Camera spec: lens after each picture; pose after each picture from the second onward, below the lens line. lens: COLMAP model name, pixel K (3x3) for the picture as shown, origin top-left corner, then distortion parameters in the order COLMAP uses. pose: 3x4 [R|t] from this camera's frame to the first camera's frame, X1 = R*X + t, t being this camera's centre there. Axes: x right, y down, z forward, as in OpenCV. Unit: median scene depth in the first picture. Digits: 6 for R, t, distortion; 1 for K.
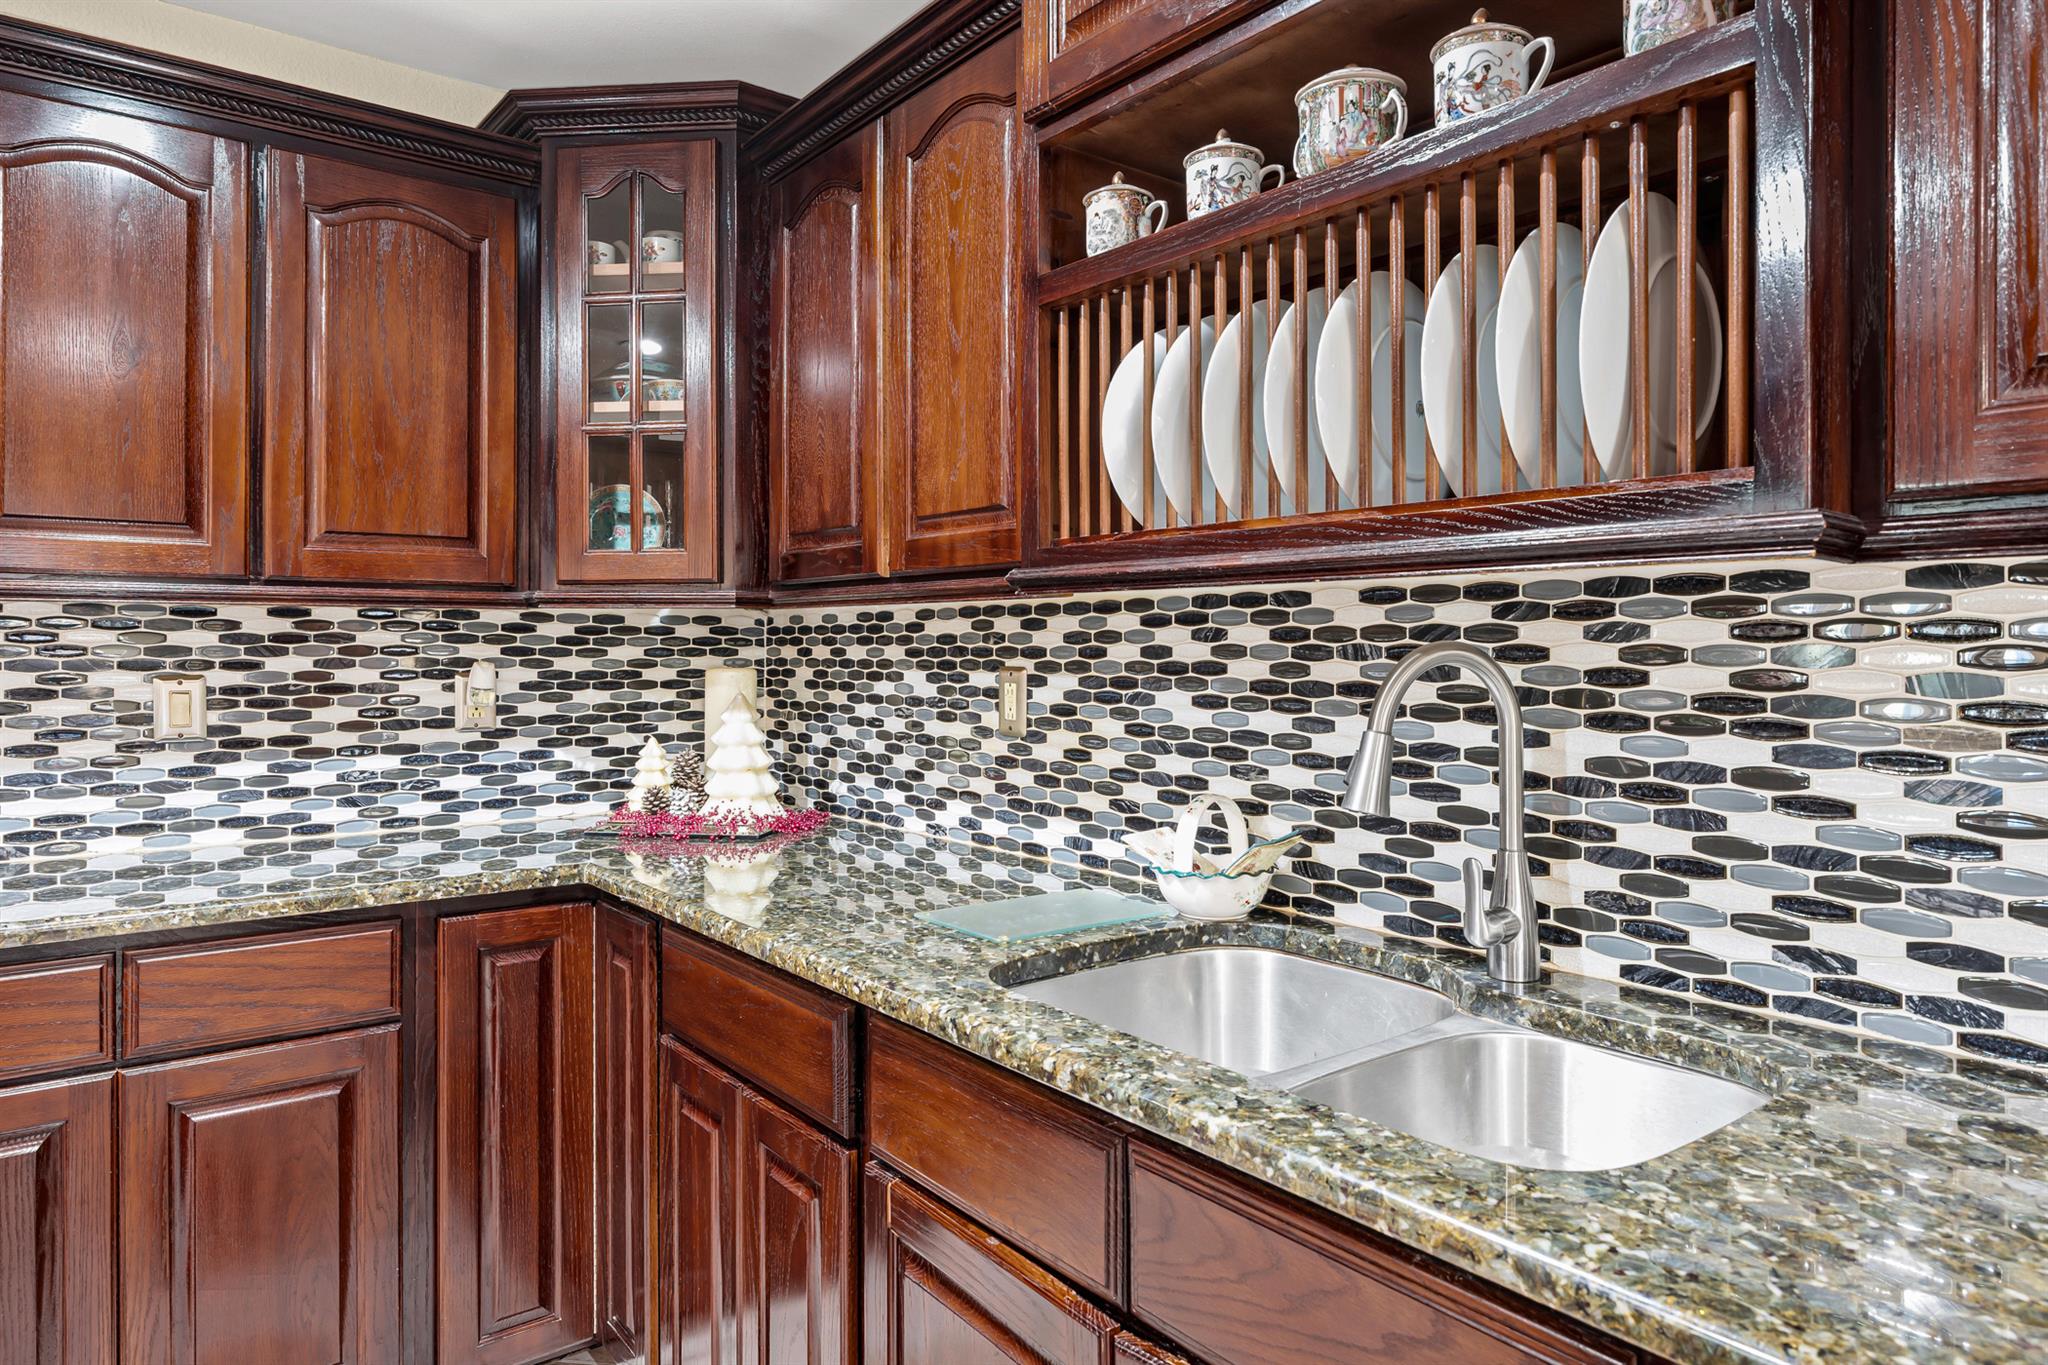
lens RADIAL K [[1276.0, 0, 1049.4], [0, 1276.0, 708.2], [0, 0, 1]] dist [-0.001018, 0.000108]
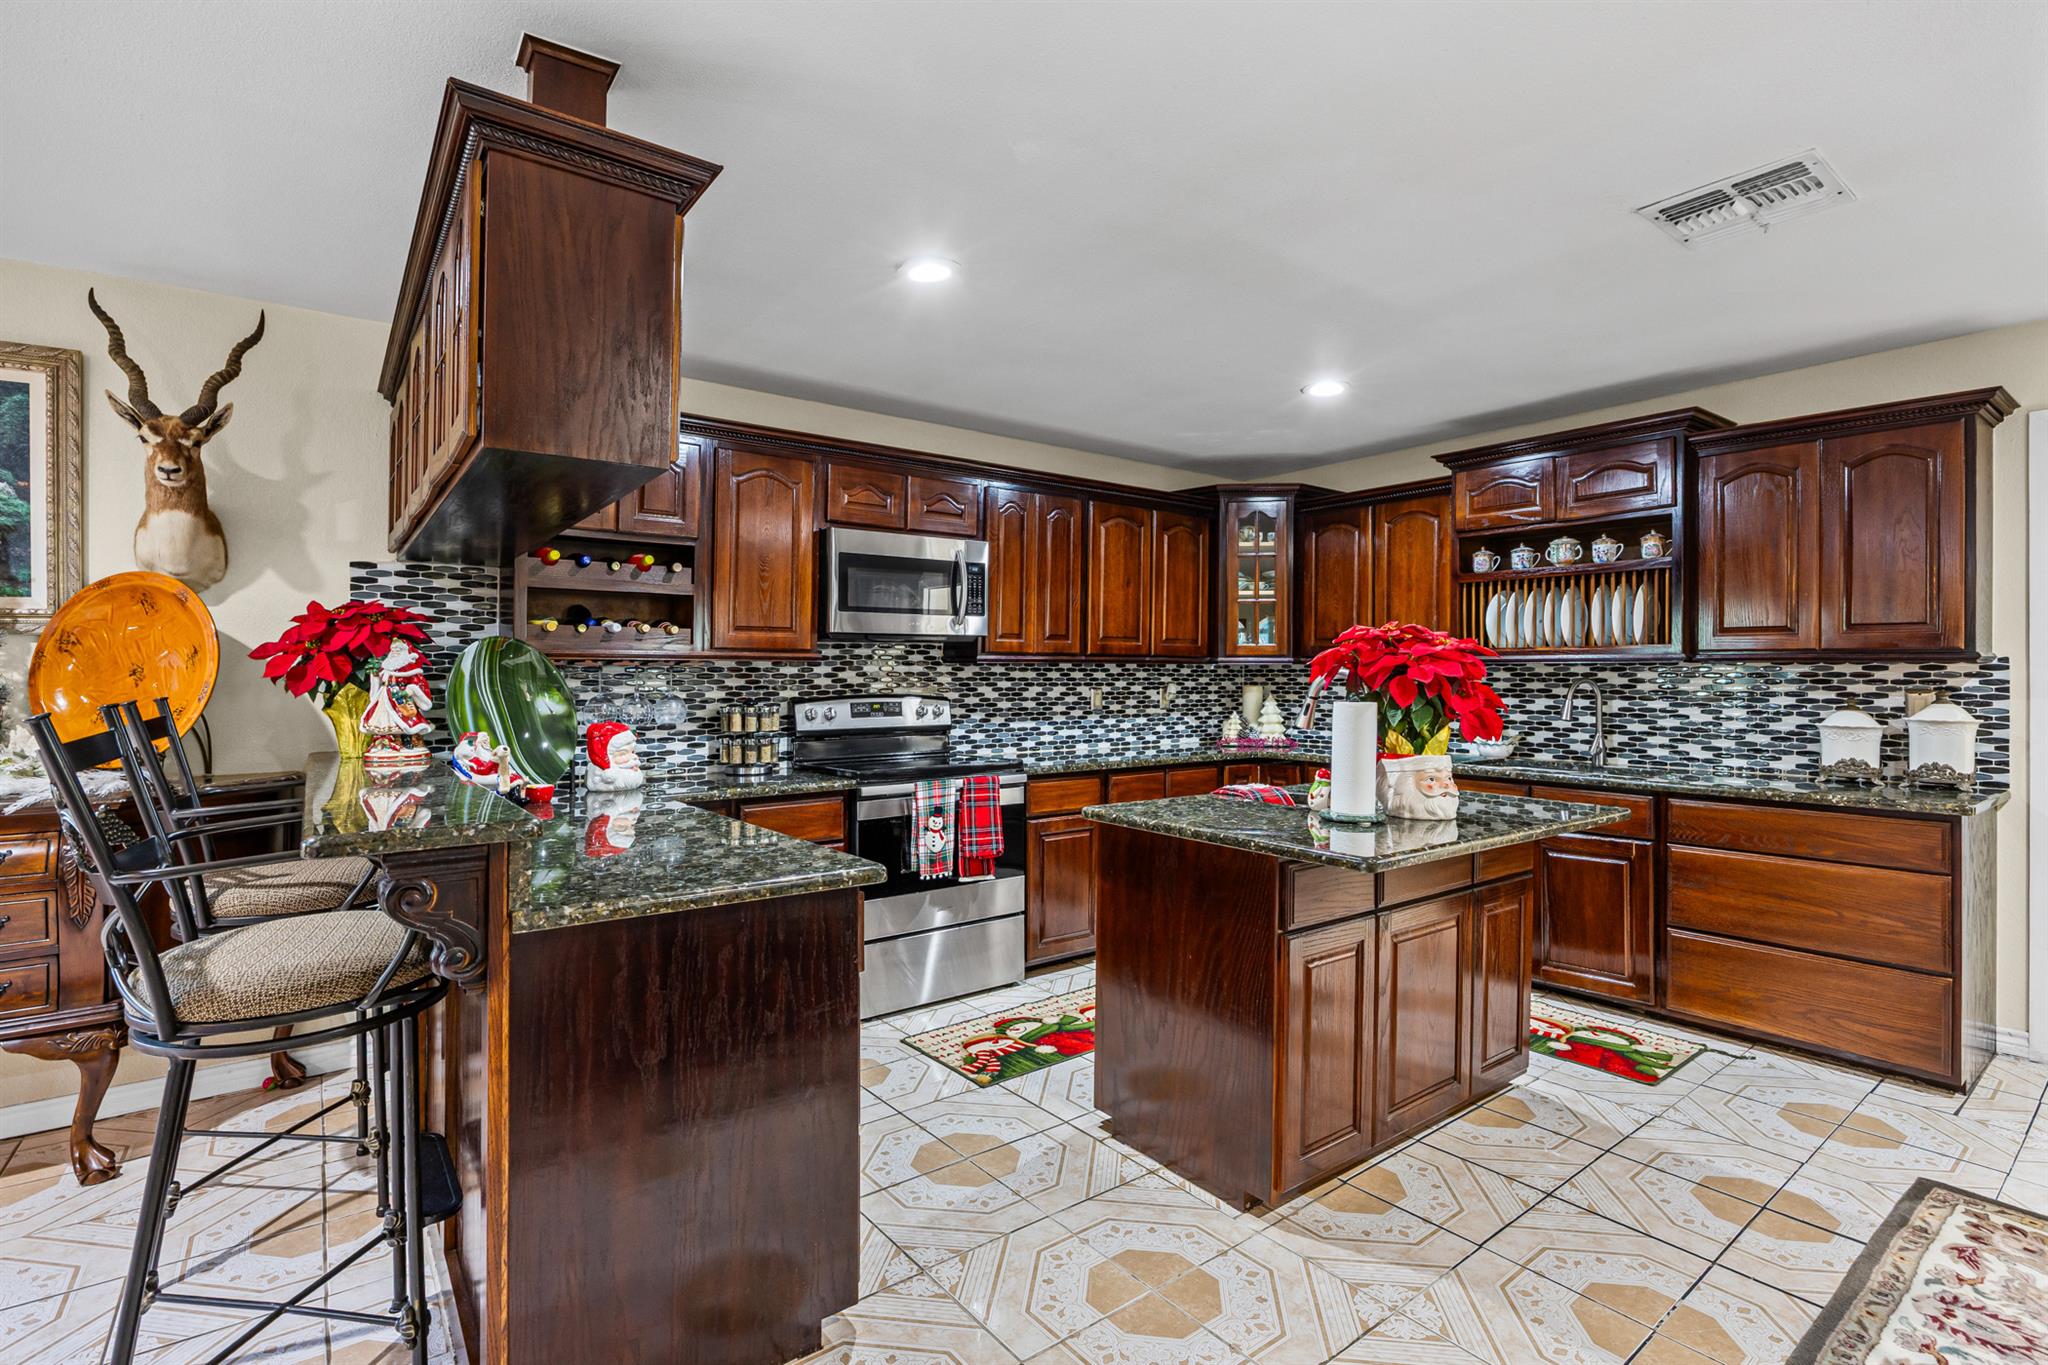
lens RADIAL K [[1004.8, 0, 1020.1], [0, 1004.8, 724.2], [0, 0, 1]] dist [-0.006055, -0.000570]
pose [[0.999842, 0.000942, -0.017754, -0.863924], [-0.000928, 0.999999, 0.000779, 0.057377], [0.017754, -0.000763, 0.999842, -1.335368]]
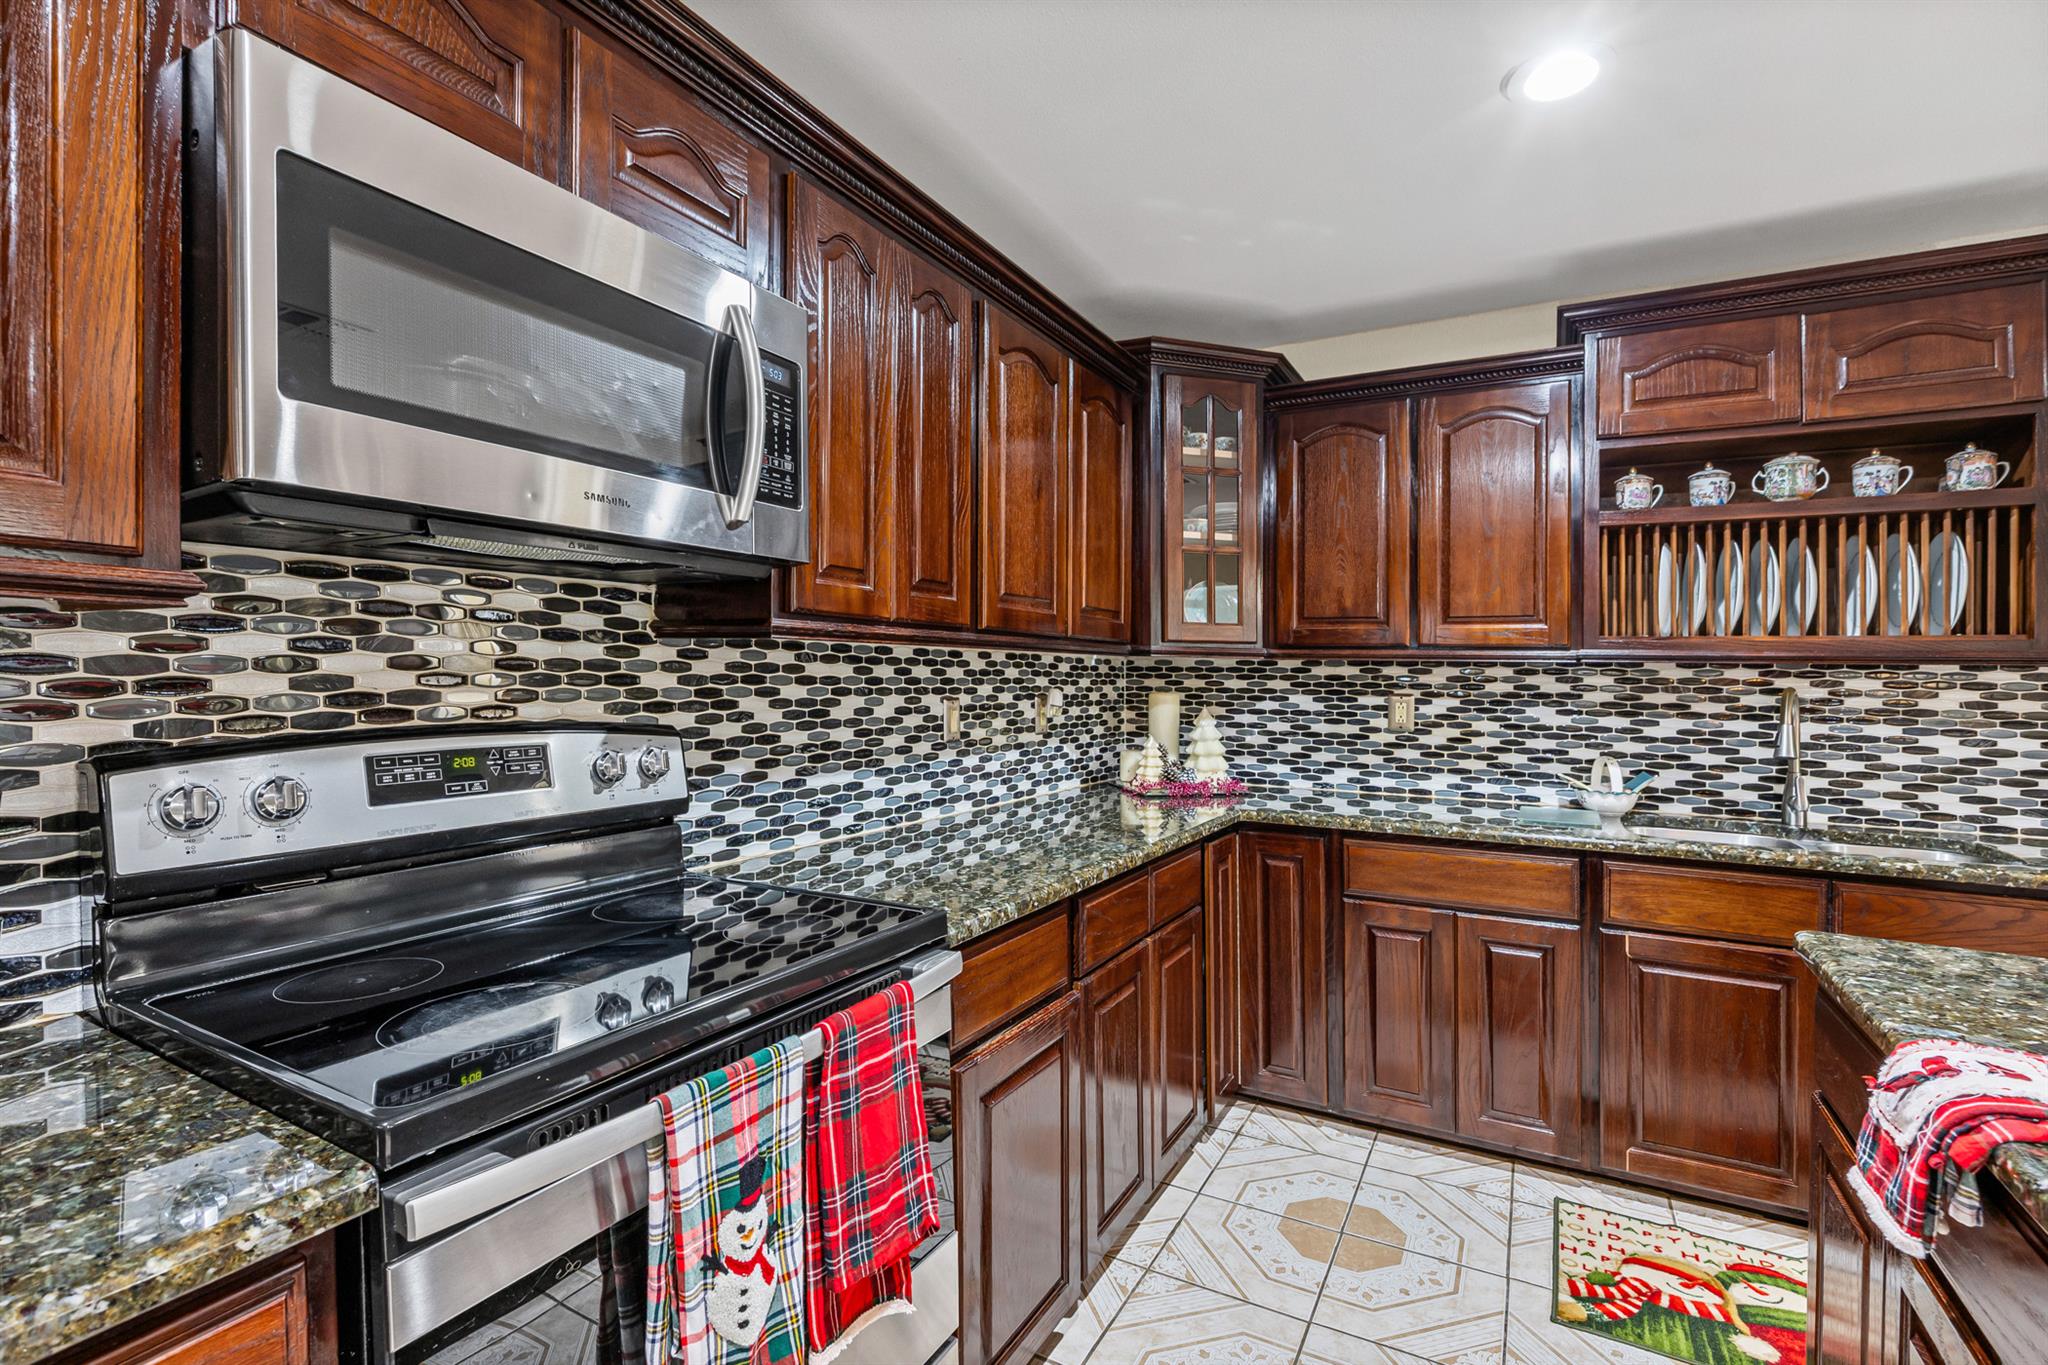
lens RADIAL K [[955.2, 0, 1051.7], [0, 955.2, 728.7], [0, 0, 1]] dist [-0.004891, -0.000679]
pose [[0.916031, -0.010902, 0.400959, -1.082965], [0.006256, 0.999897, 0.012895, -0.003475], [-0.401059, -0.009303, 0.916005, -0.063386]]
